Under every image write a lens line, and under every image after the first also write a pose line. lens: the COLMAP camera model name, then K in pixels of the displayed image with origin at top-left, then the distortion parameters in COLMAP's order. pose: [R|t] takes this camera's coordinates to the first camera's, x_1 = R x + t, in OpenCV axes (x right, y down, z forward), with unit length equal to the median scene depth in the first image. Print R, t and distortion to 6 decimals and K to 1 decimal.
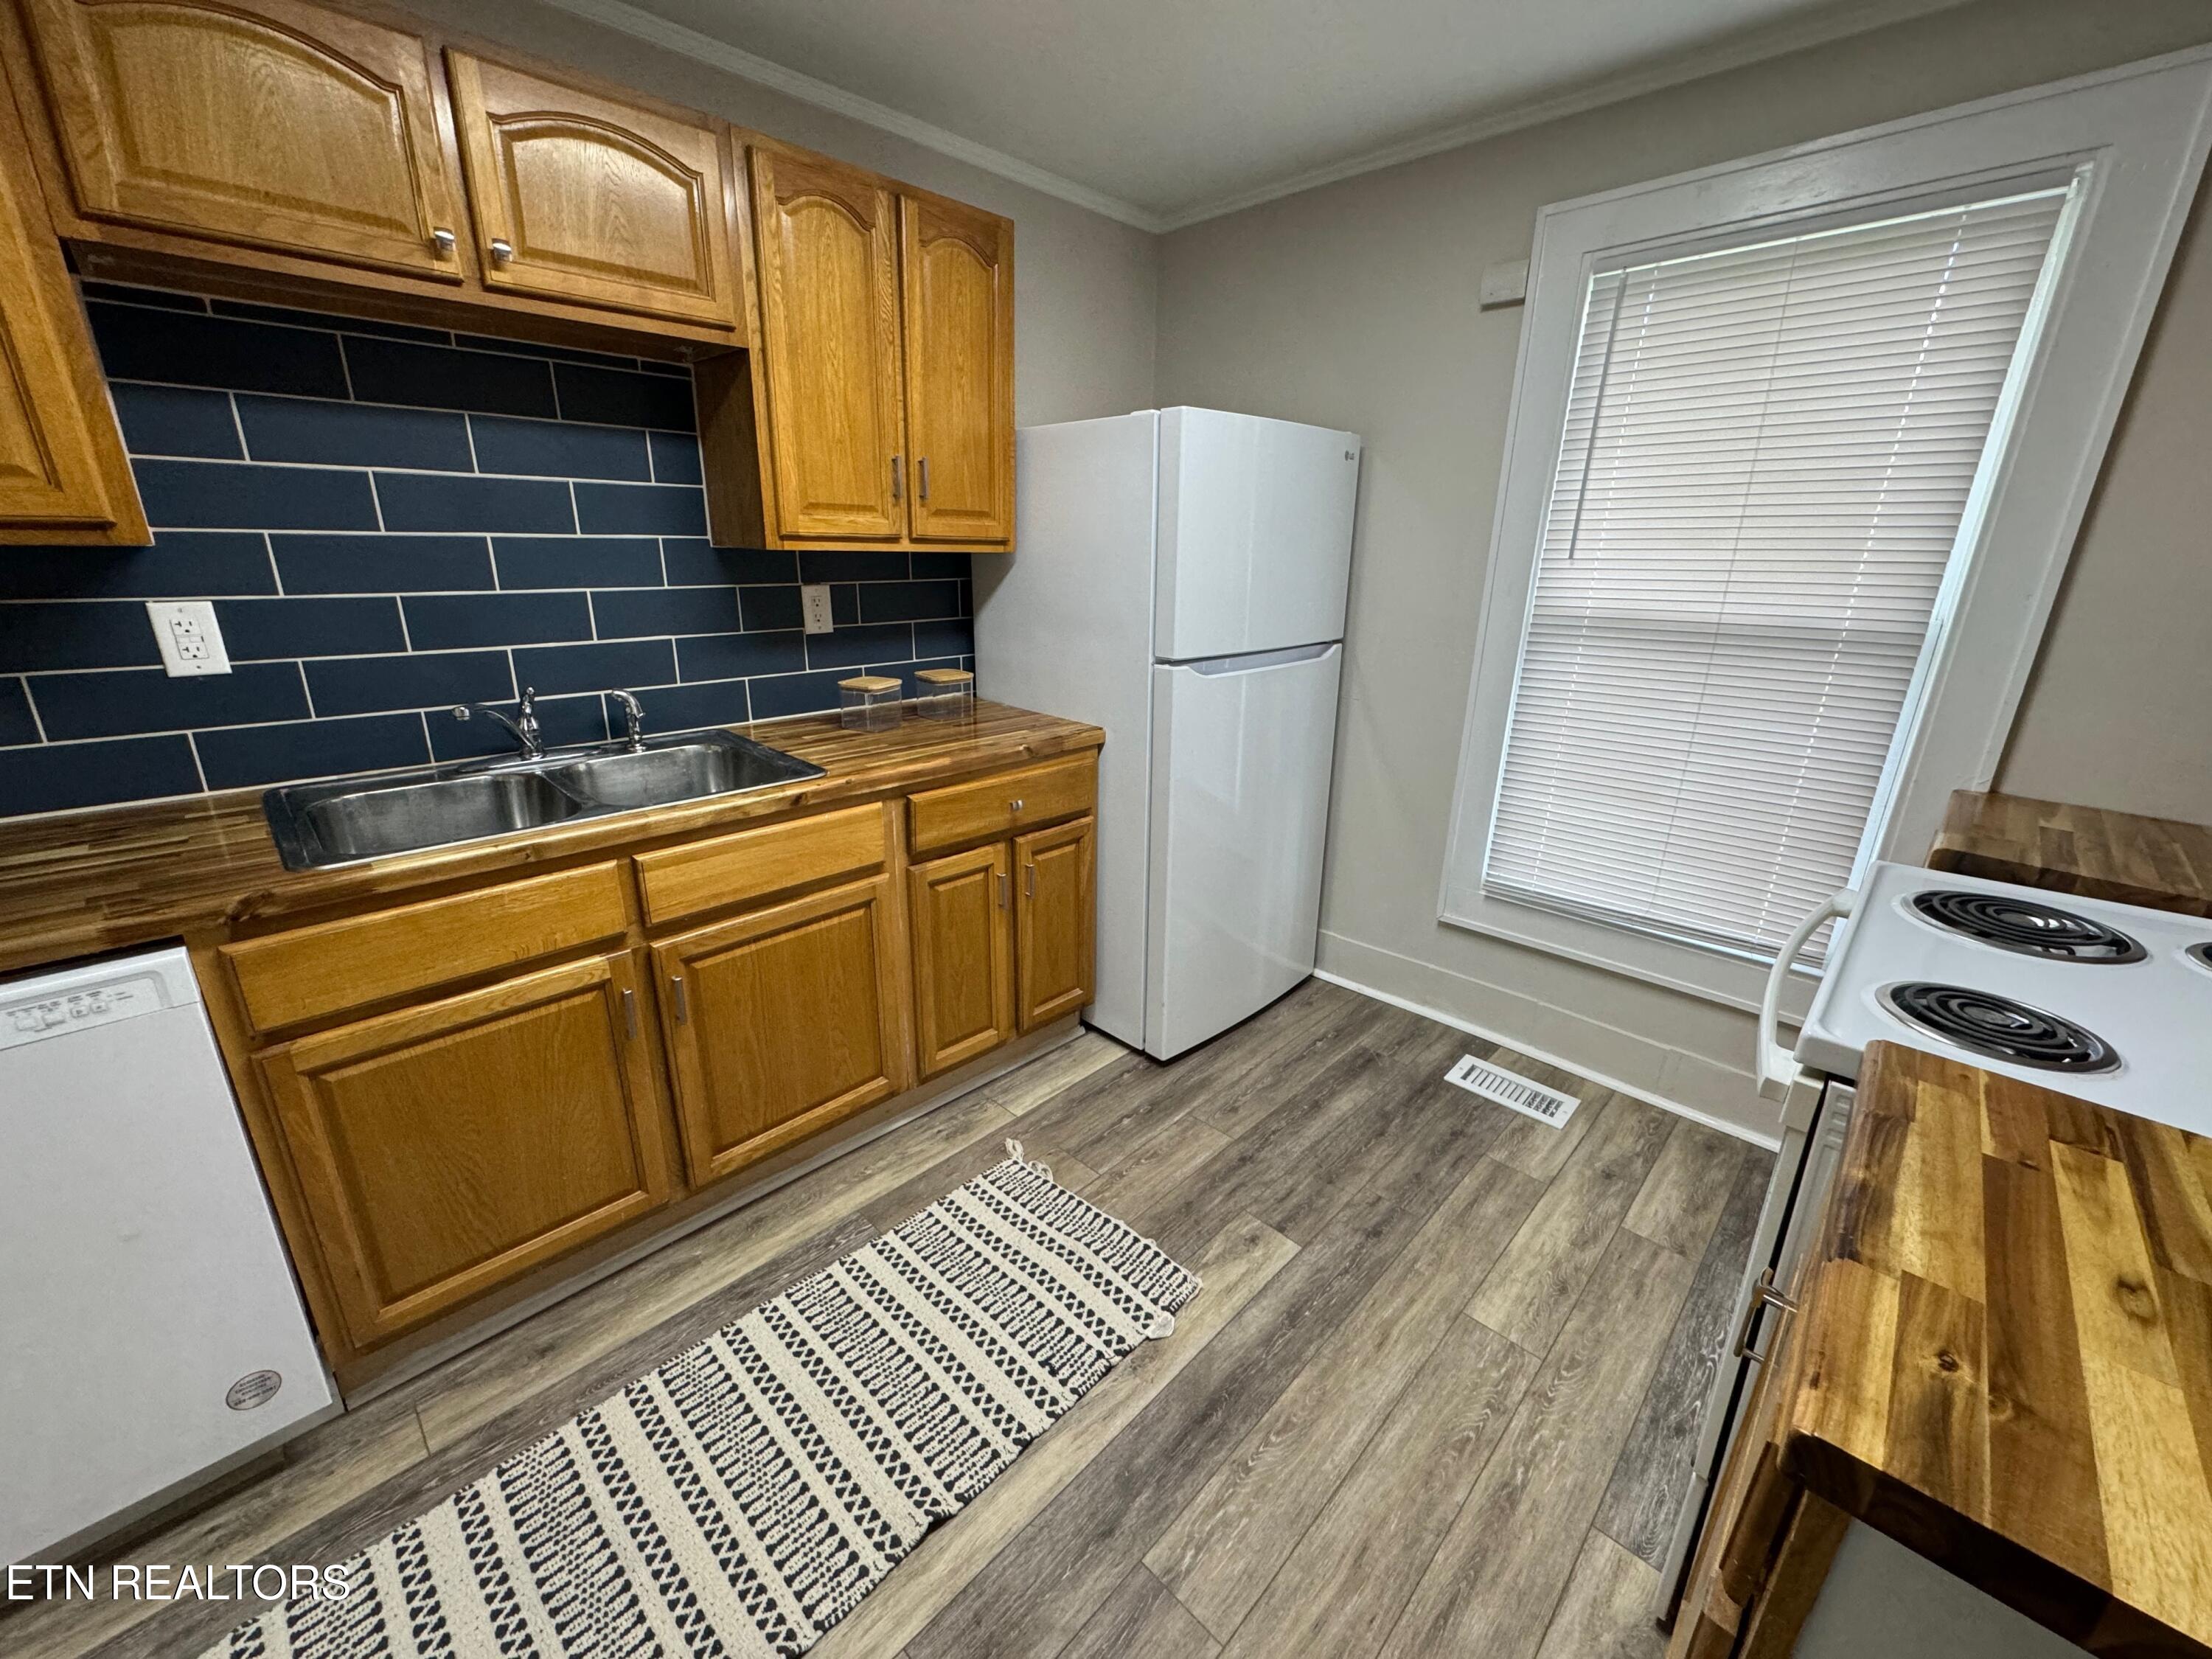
lens RADIAL K [[880.2, 0, 1104.0], [0, 880.2, 821.3], [0, 0, 1]] dist [-0.001470, -0.000339]
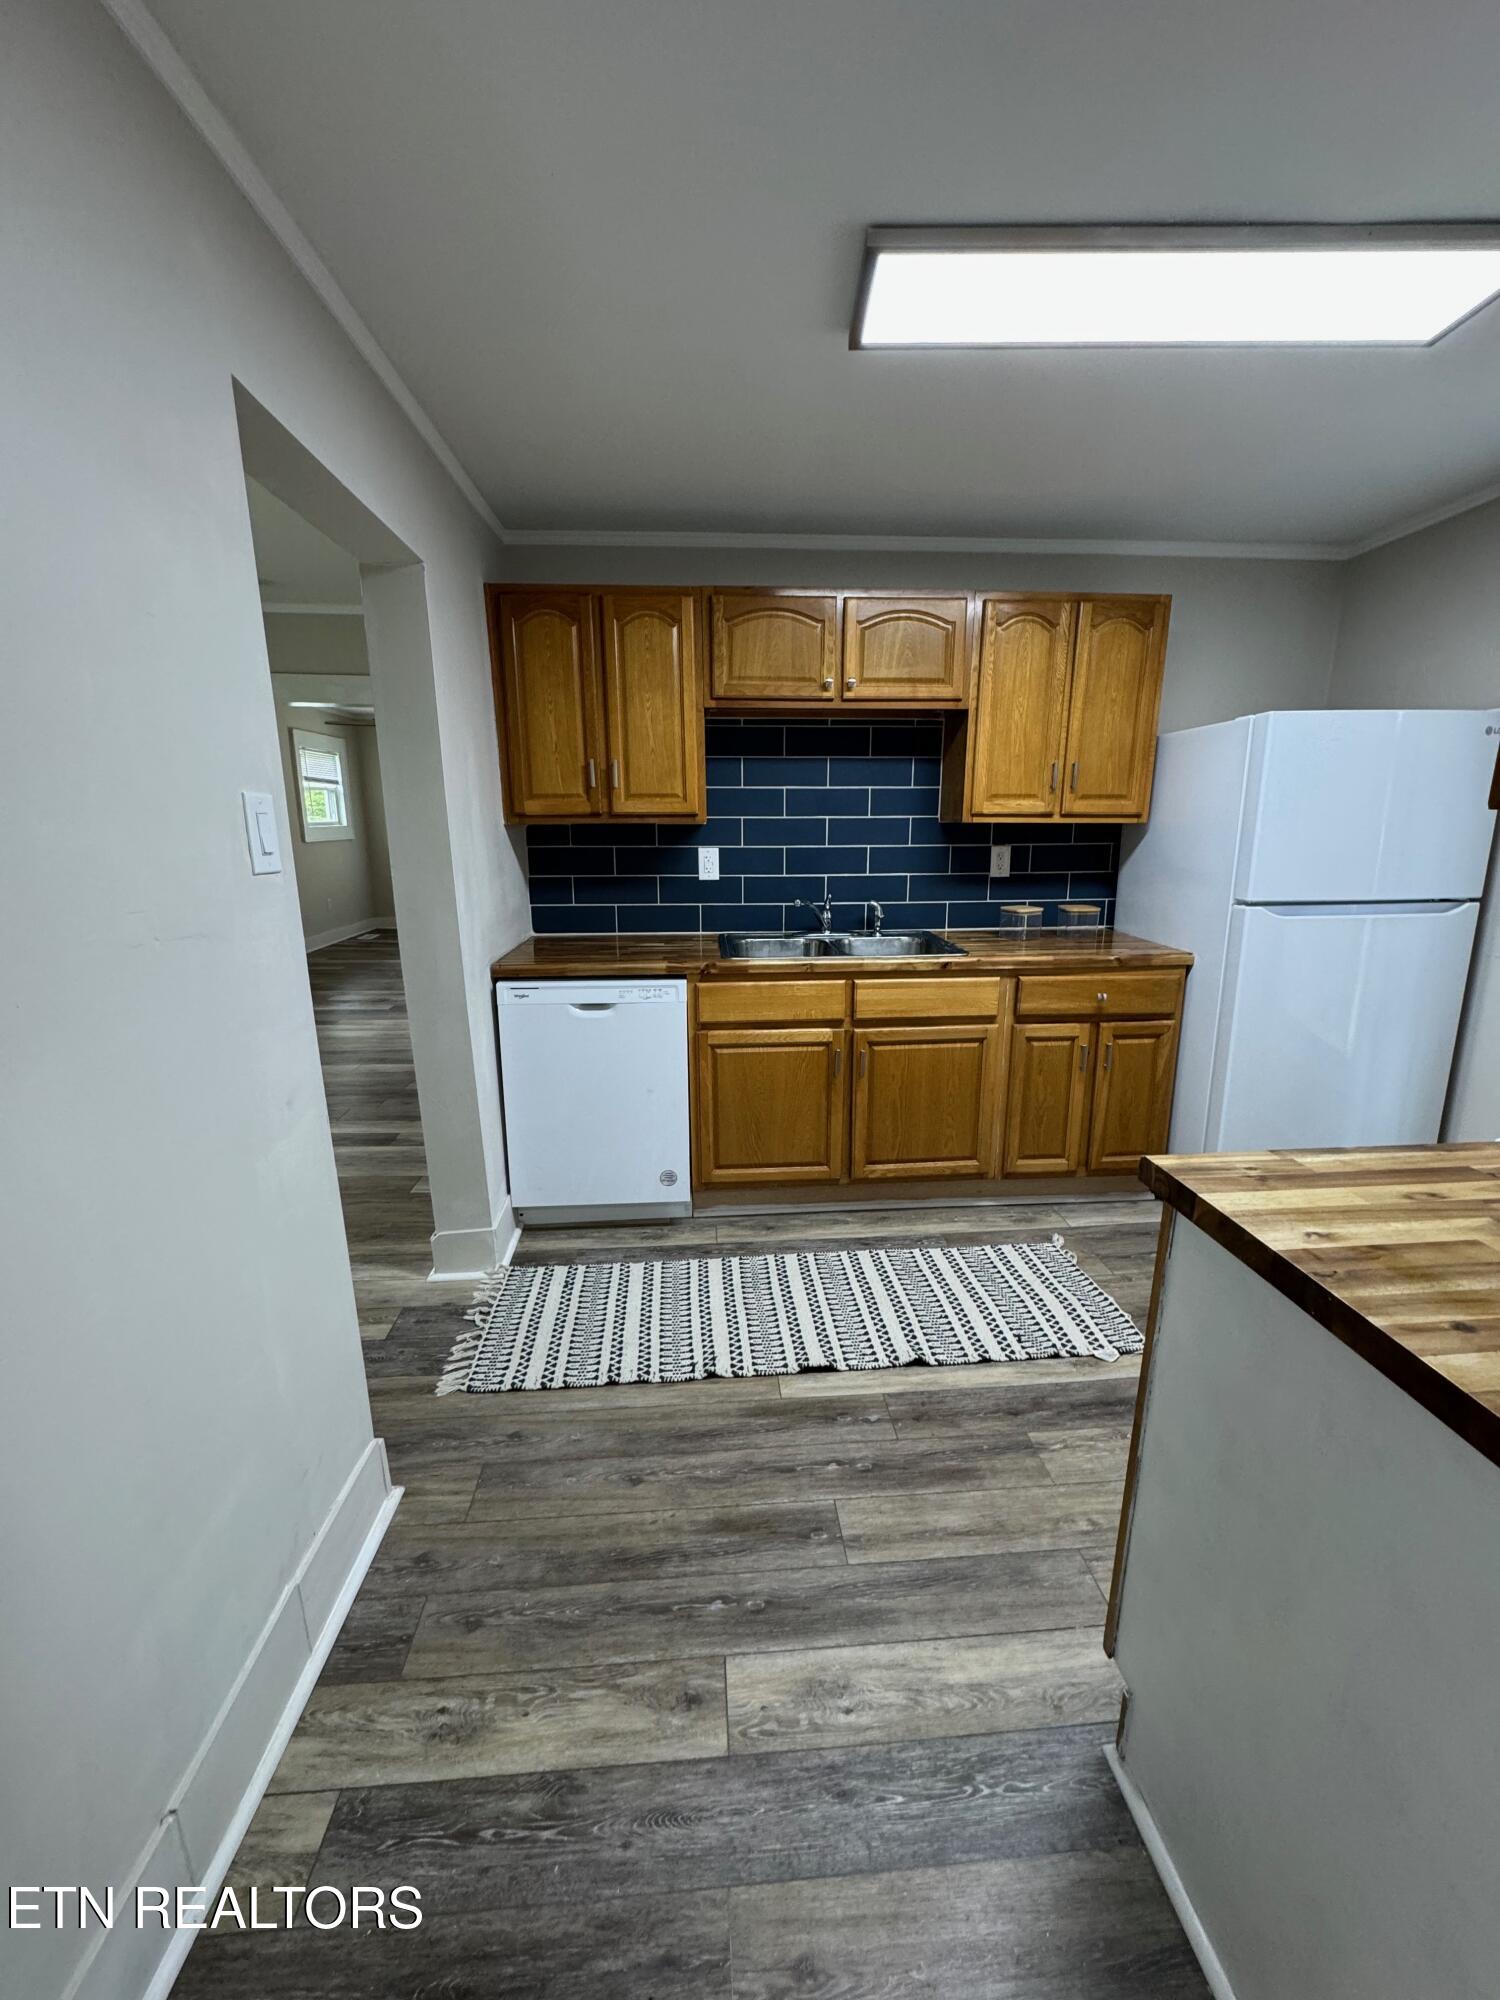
lens RADIAL K [[795.8, 0, 750.0], [0, 795.8, 1000.0], [0, 0, 1]] dist [-0.001470, -0.000339]
pose [[0.745247, 0.126600, -0.654659, 0.330407], [-0.187756, 0.981926, -0.023848, 0.127523], [0.639808, 0.140689, 0.755548, -0.335786]]
